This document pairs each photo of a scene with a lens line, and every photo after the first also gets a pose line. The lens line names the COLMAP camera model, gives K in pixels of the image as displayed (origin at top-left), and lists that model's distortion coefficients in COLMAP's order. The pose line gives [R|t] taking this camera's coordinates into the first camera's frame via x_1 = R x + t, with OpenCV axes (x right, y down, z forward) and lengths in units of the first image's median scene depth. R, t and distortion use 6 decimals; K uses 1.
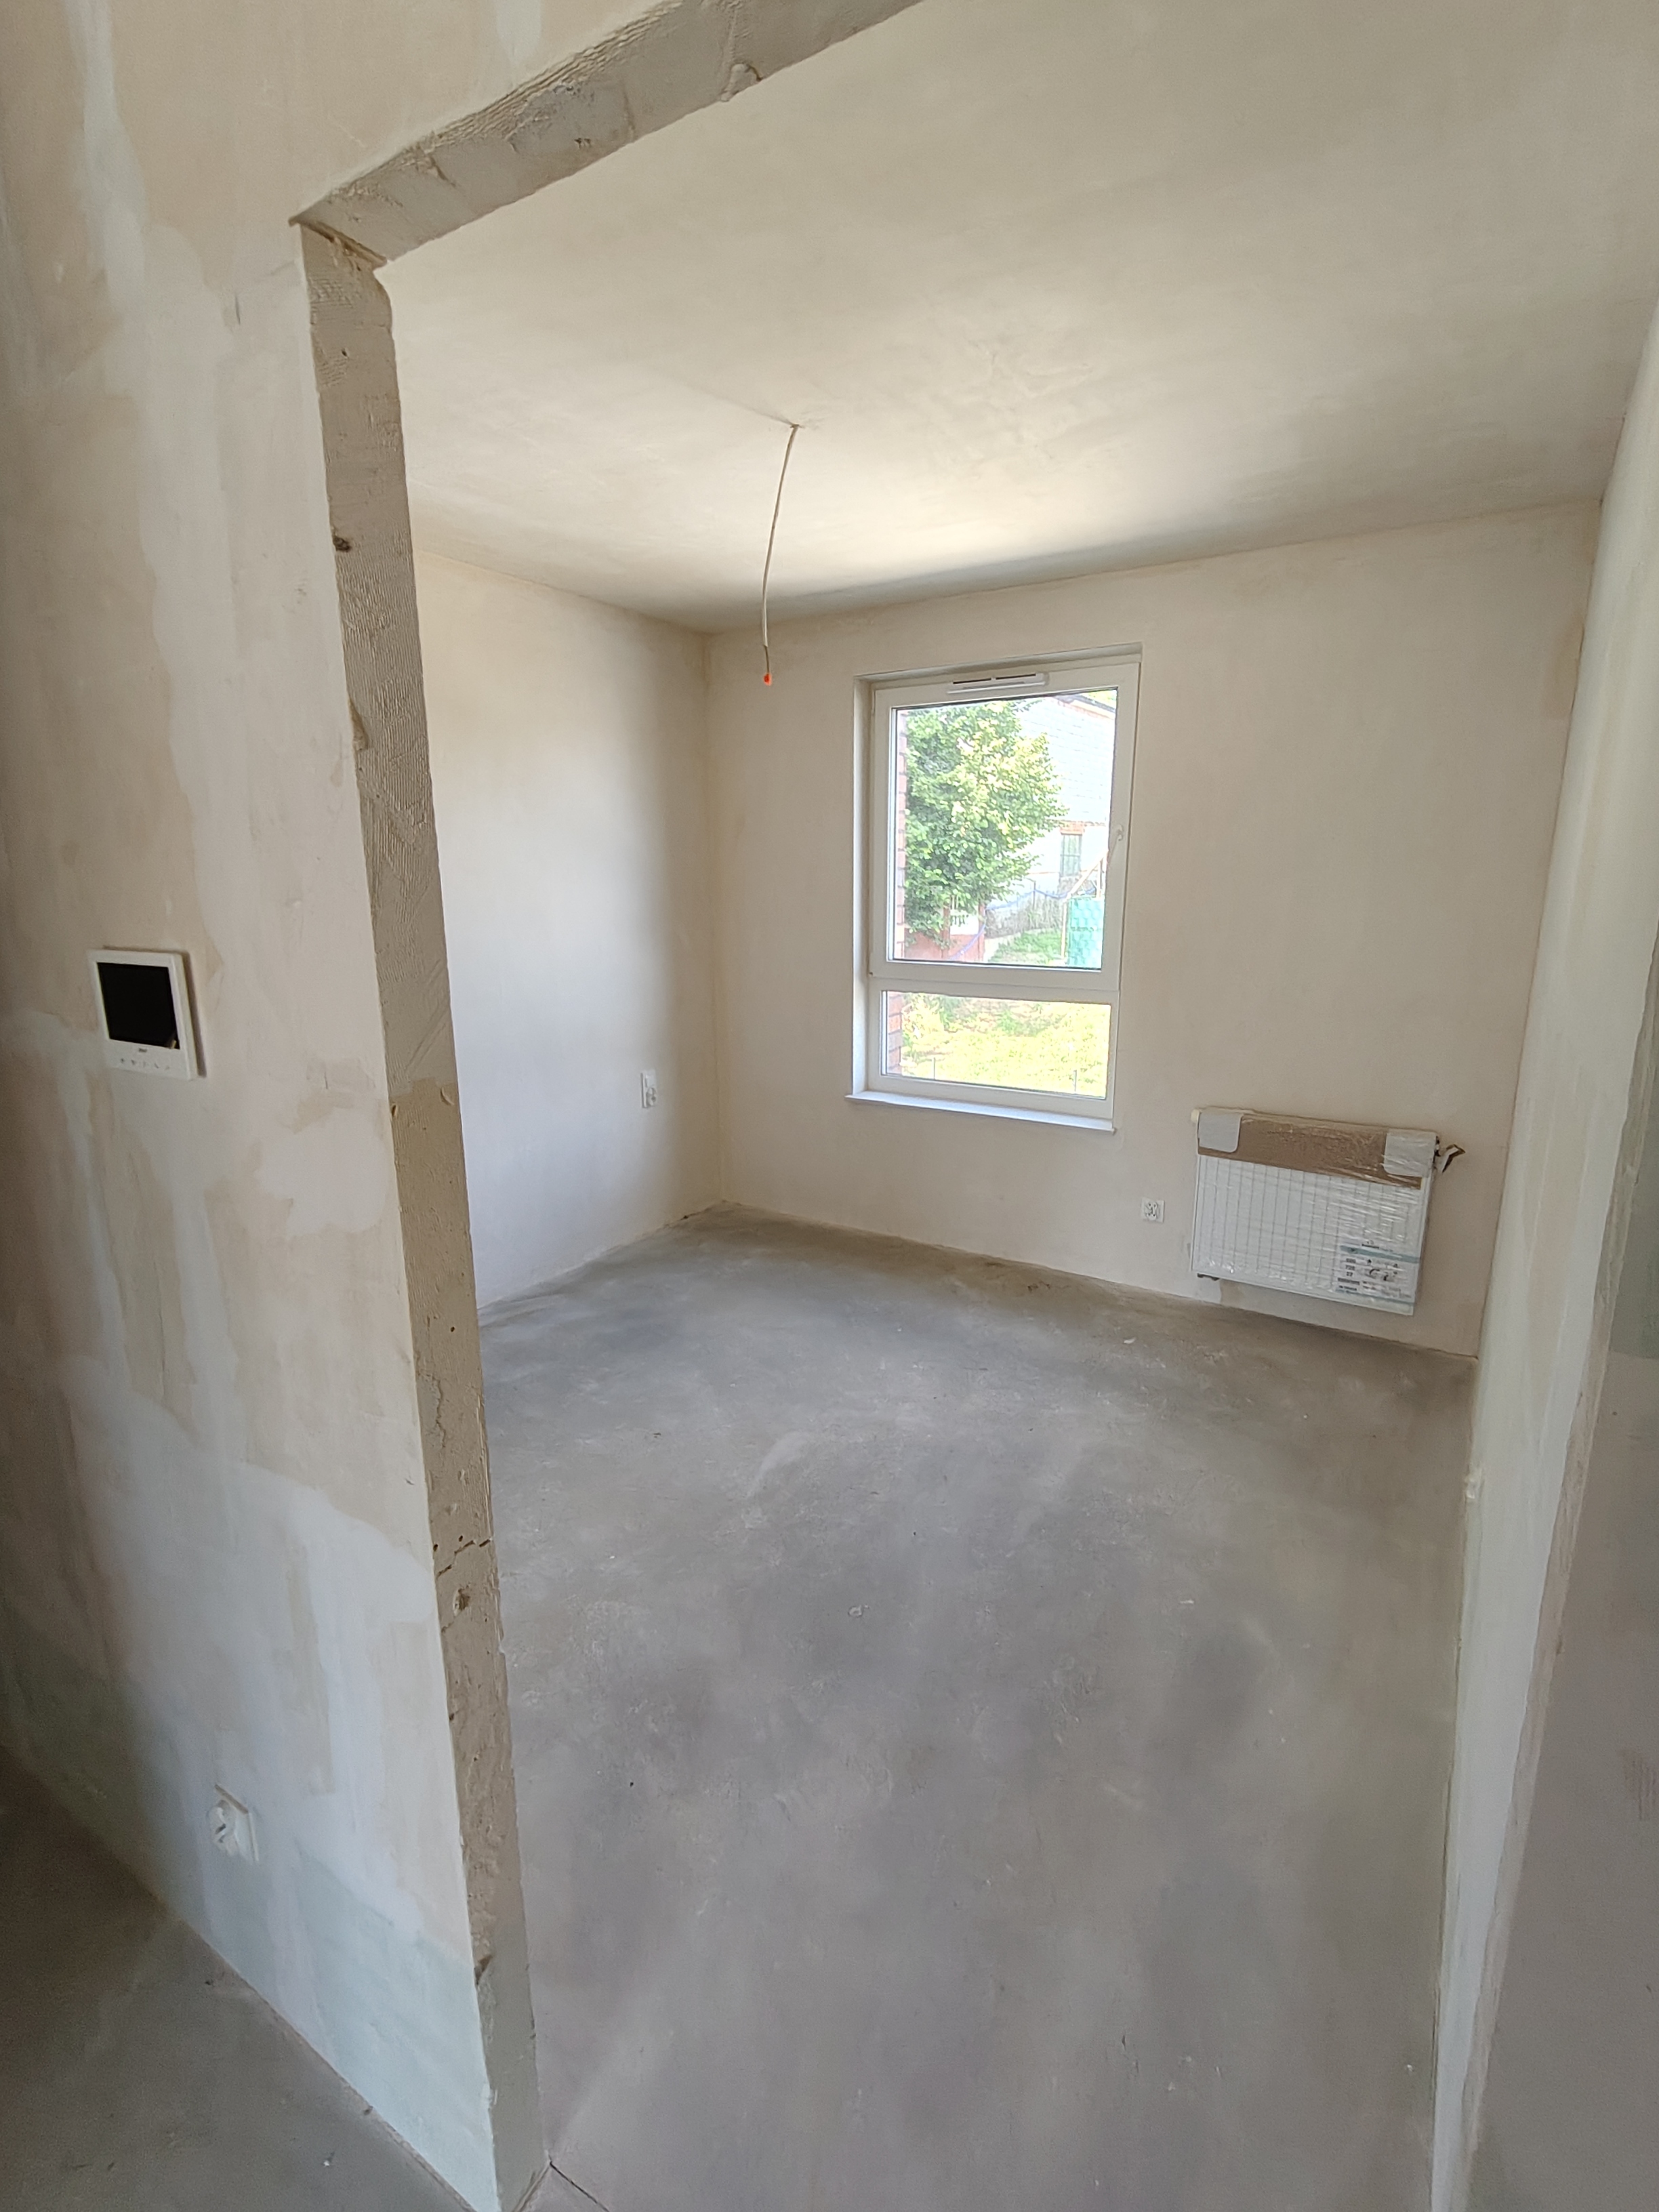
lens RADIAL K [[1047.0, 0, 825.4], [0, 1047.0, 1102.5], [0, 0, 1]] dist [0.015644, -0.008734]
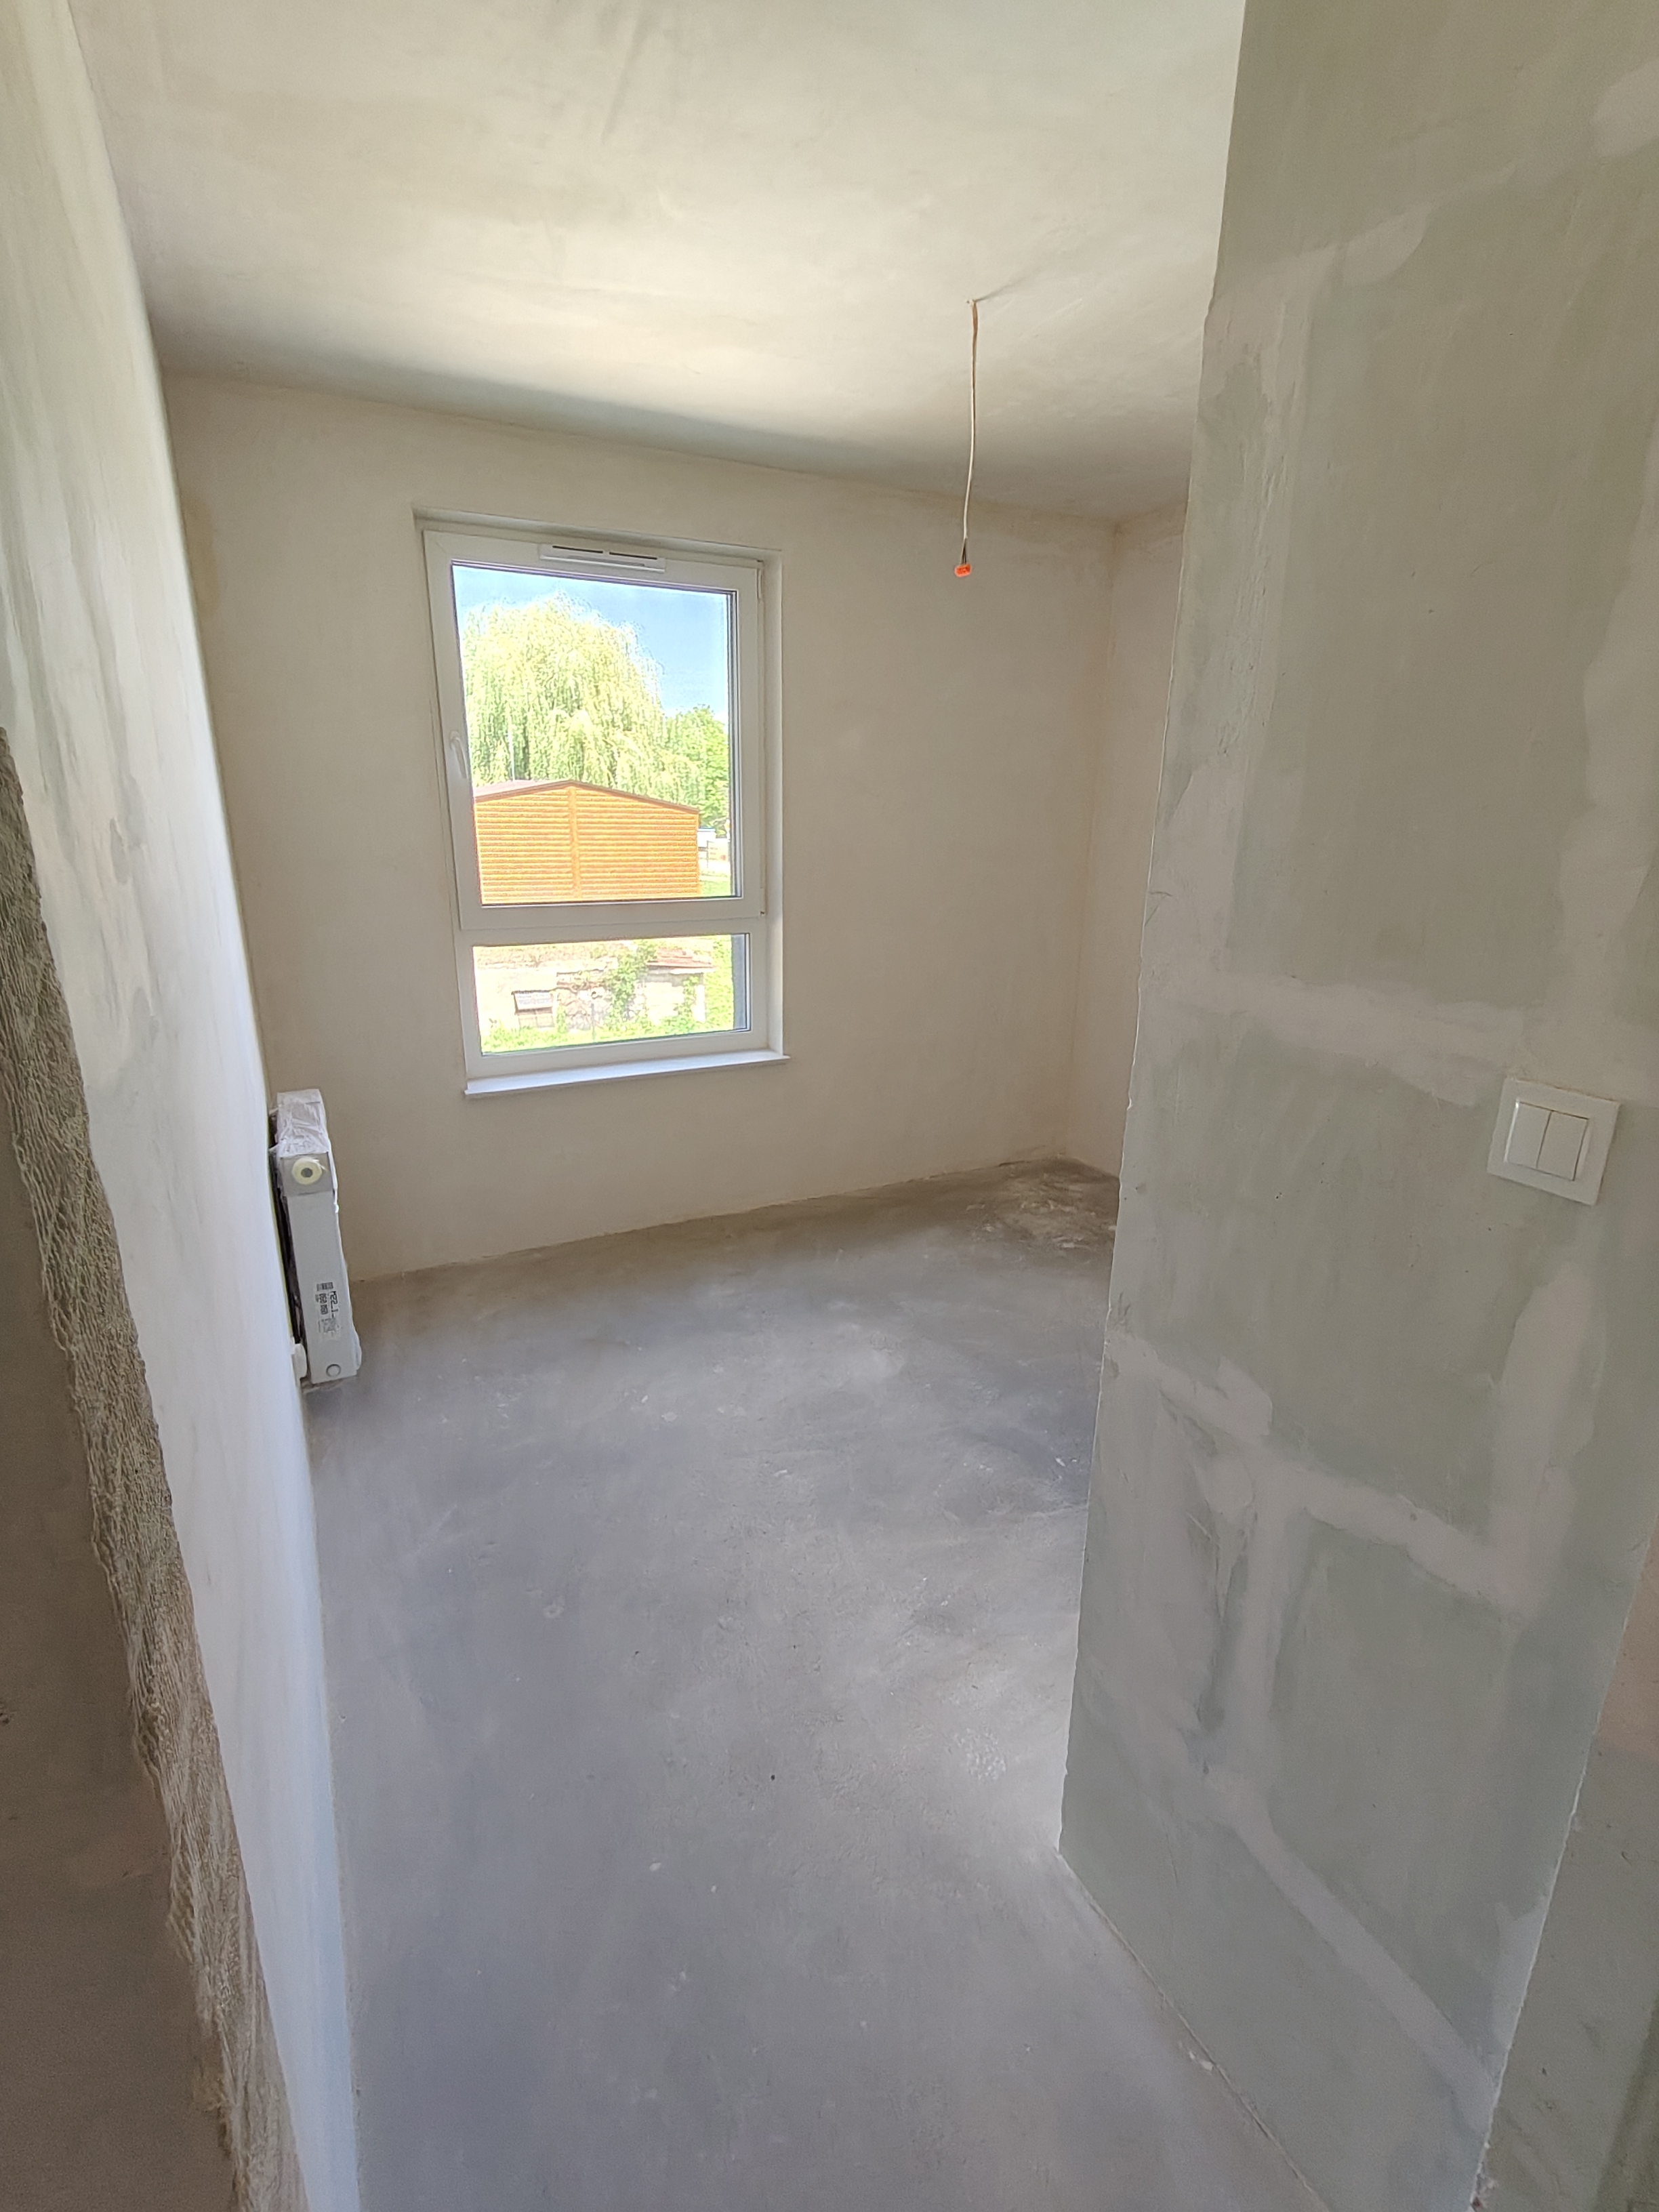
lens RADIAL K [[1047.0, 0, 825.4], [0, 1047.0, 1102.5], [0, 0, 1]] dist [0.015644, -0.008734]
pose [[0.499323, -0.232520, 0.834632, -0.273658], [0.184375, 0.969768, 0.159865, -0.042272], [-0.846571, 0.074061, 0.527098, 0.225645]]
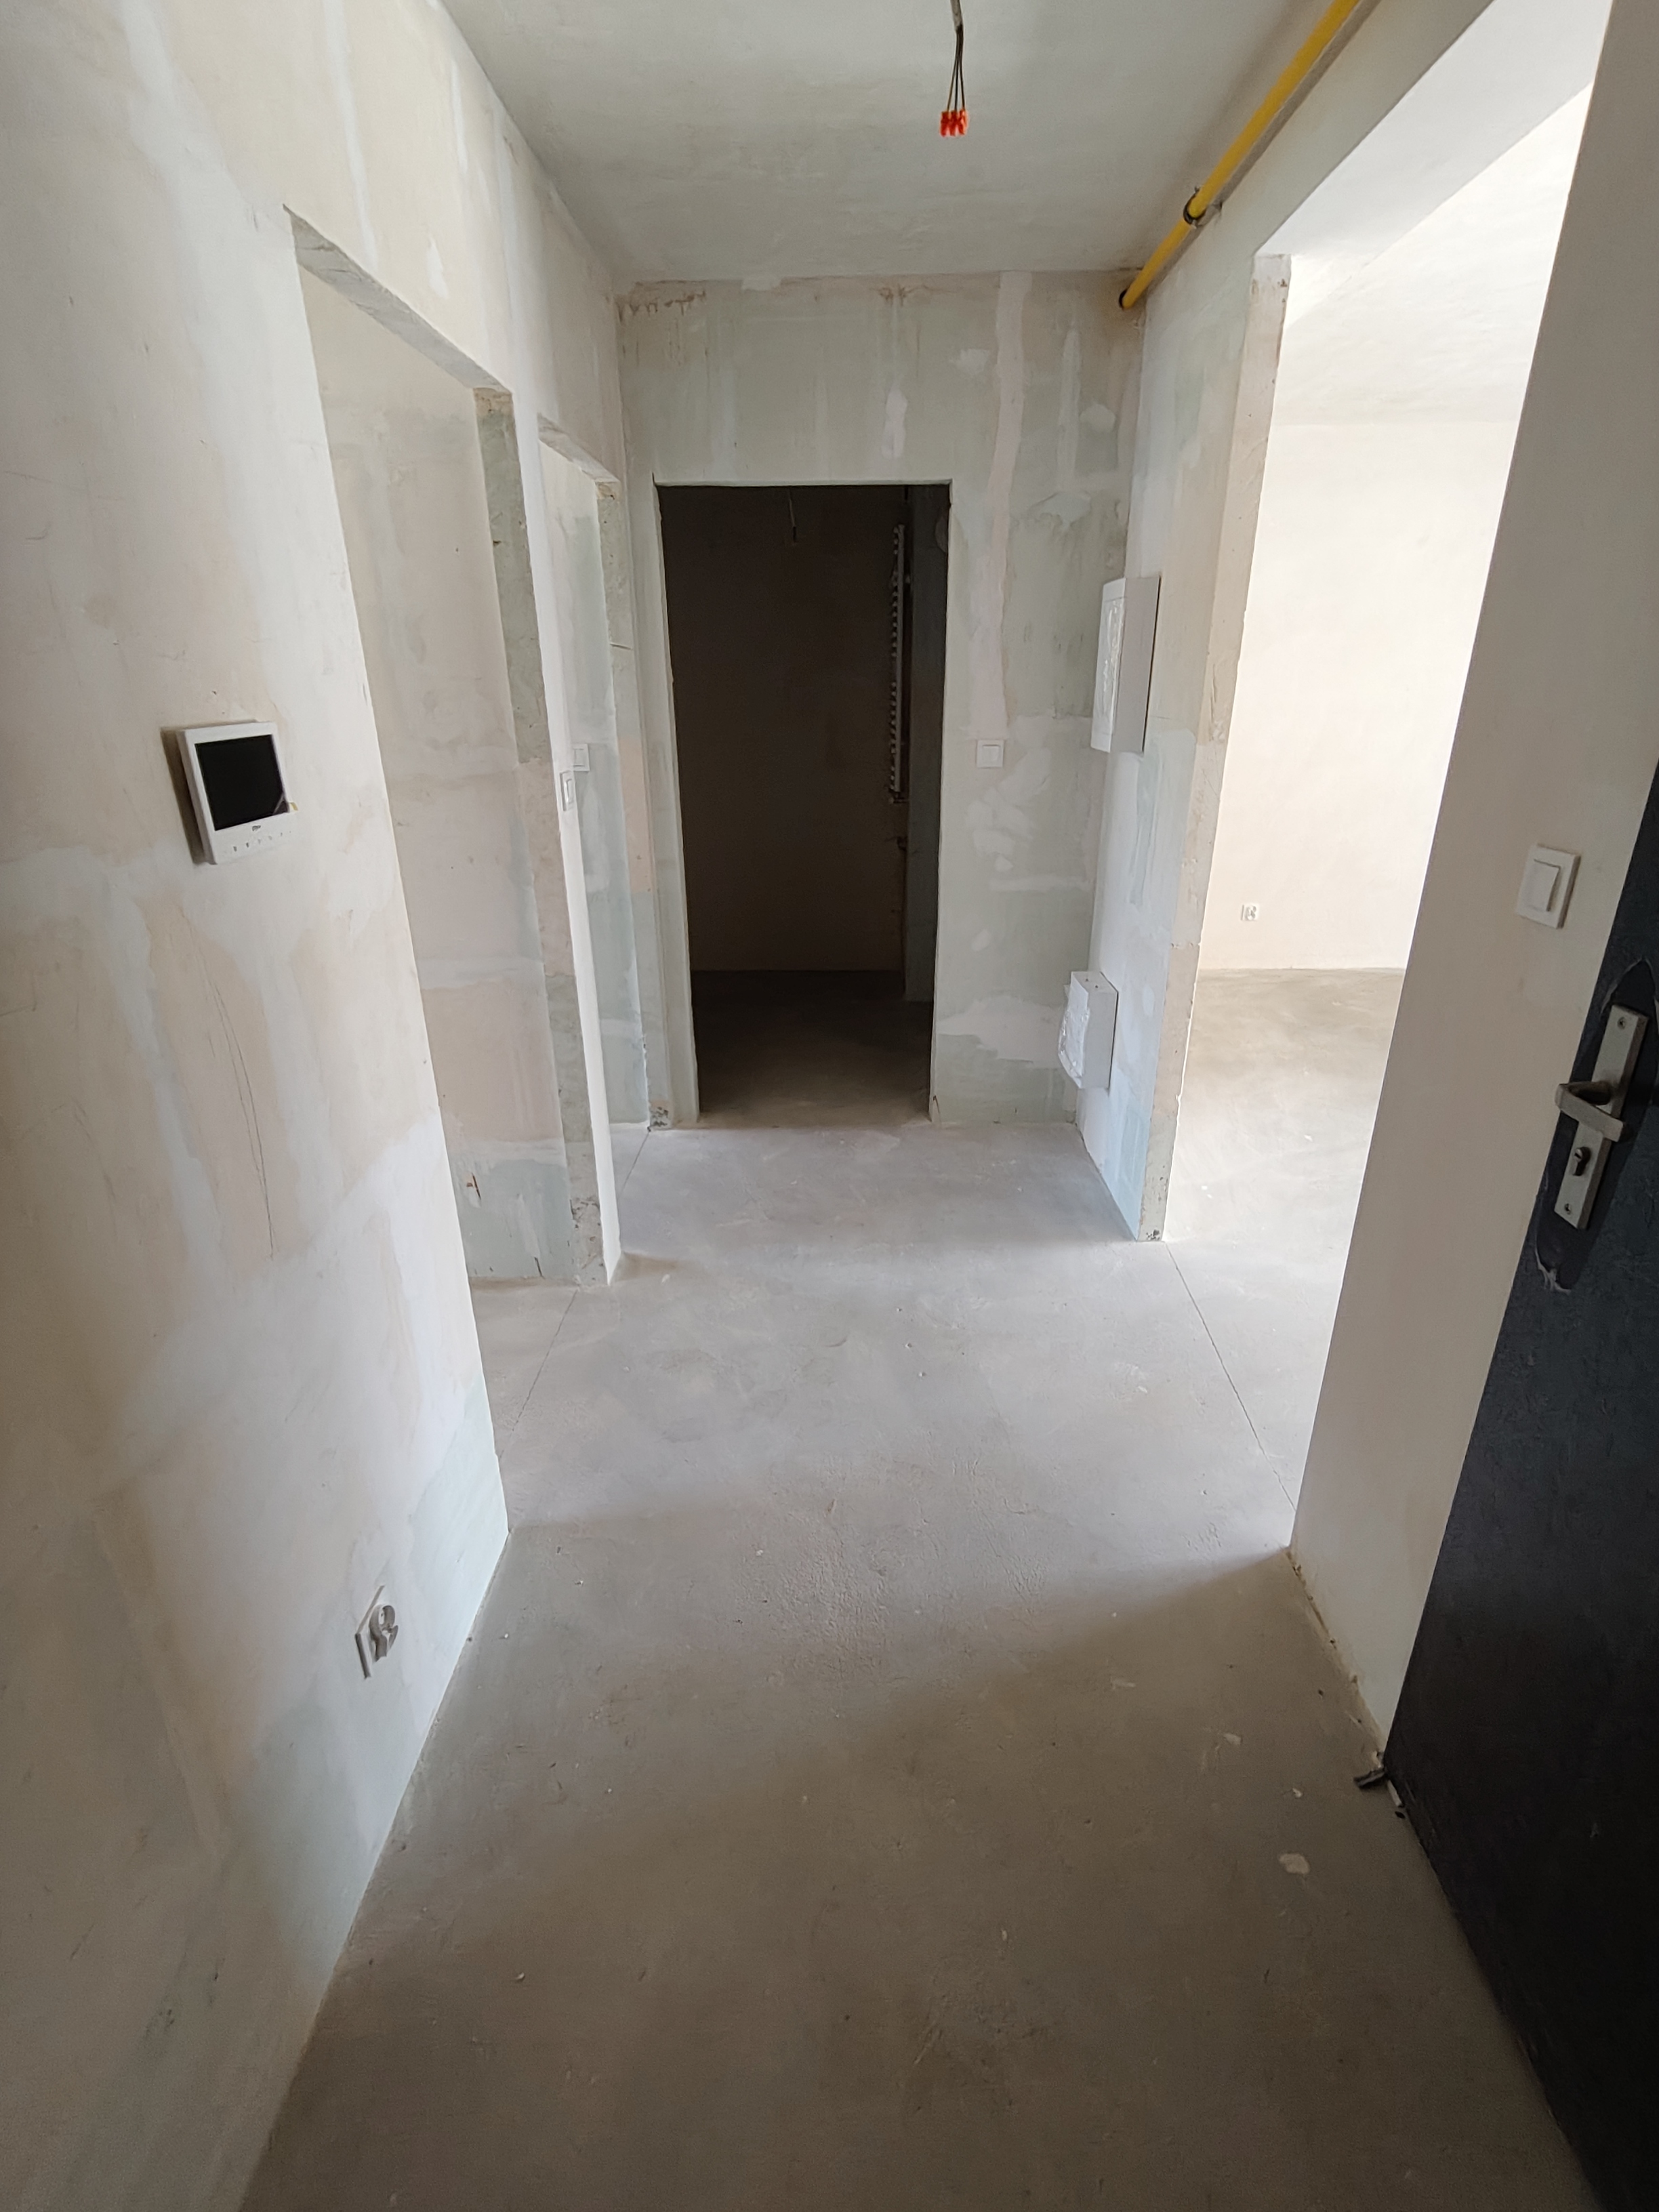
lens RADIAL K [[1047.0, 0, 825.4], [0, 1047.0, 1102.5], [0, 0, 1]] dist [0.015644, -0.008734]
pose [[-0.516902, -0.310364, 0.797801, -1.793213], [0.204972, 0.859979, 0.467356, -0.179915], [-0.831143, 0.405104, -0.380909, 1.018099]]
